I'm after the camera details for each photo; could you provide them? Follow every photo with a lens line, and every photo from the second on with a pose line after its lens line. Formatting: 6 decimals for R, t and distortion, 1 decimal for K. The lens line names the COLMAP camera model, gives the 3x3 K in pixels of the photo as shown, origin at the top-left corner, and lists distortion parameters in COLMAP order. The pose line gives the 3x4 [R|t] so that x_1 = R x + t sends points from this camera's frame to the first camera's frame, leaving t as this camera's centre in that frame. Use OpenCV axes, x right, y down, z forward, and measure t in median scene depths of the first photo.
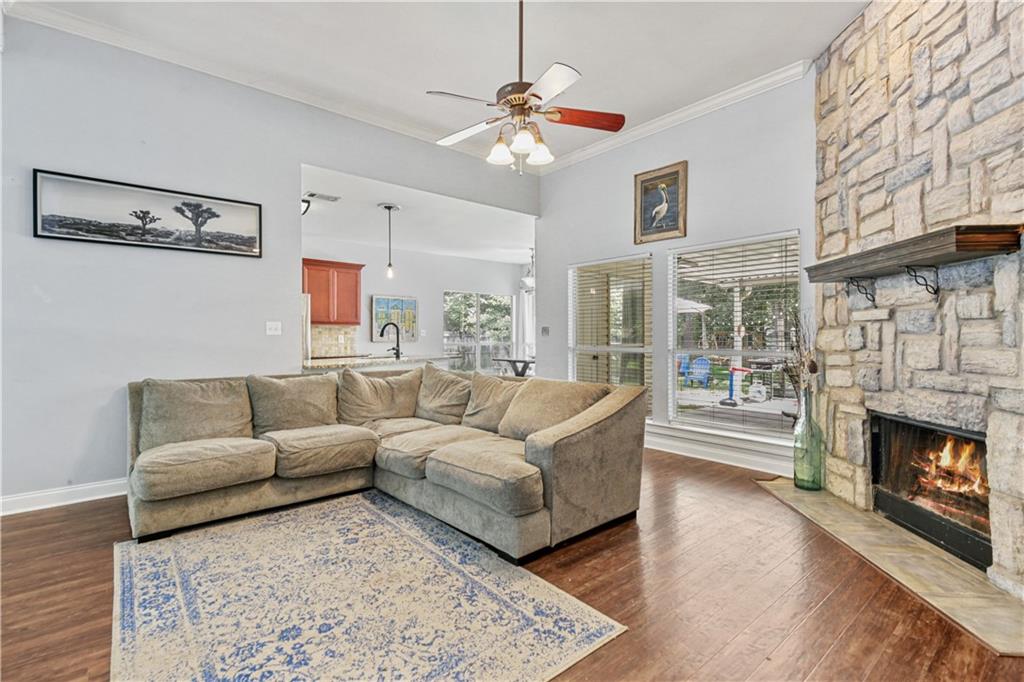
lens RADIAL K [[470.1, 0, 515.8], [0, 470.1, 332.5], [0, 0, 1]] dist [-0.001184, -0.000995]
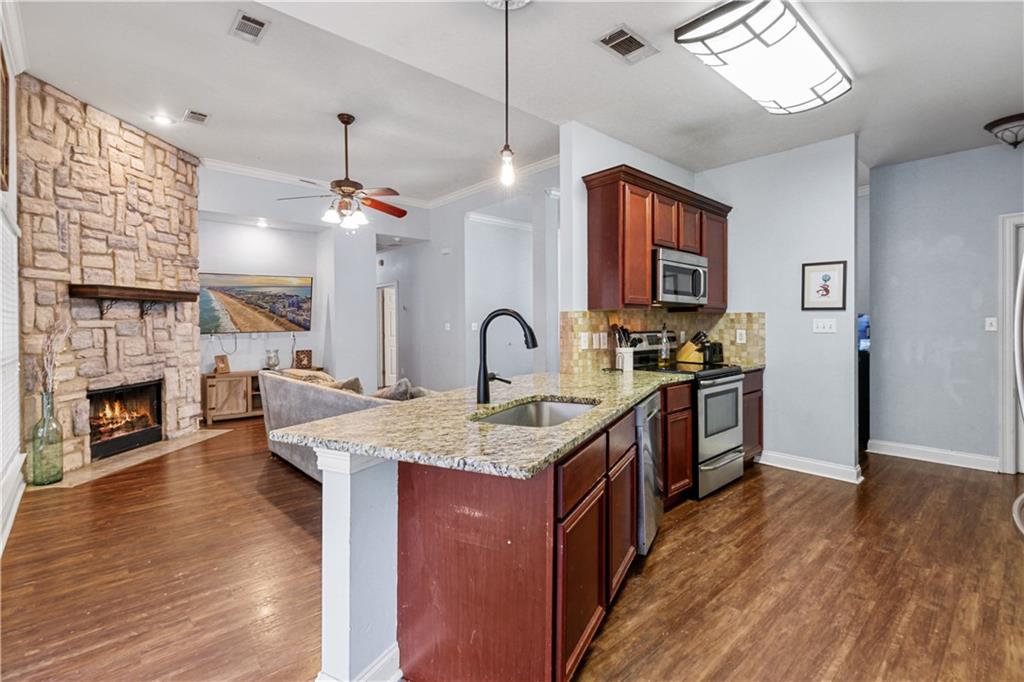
lens RADIAL K [[470.1, 0, 515.8], [0, 470.1, 332.5], [0, 0, 1]] dist [-0.001184, -0.000995]
pose [[-0.999545, 0.002472, -0.030056, -0.507180], [0.002230, 0.999965, 0.008080, -0.019814], [0.030075, 0.008010, -0.999516, 2.590059]]
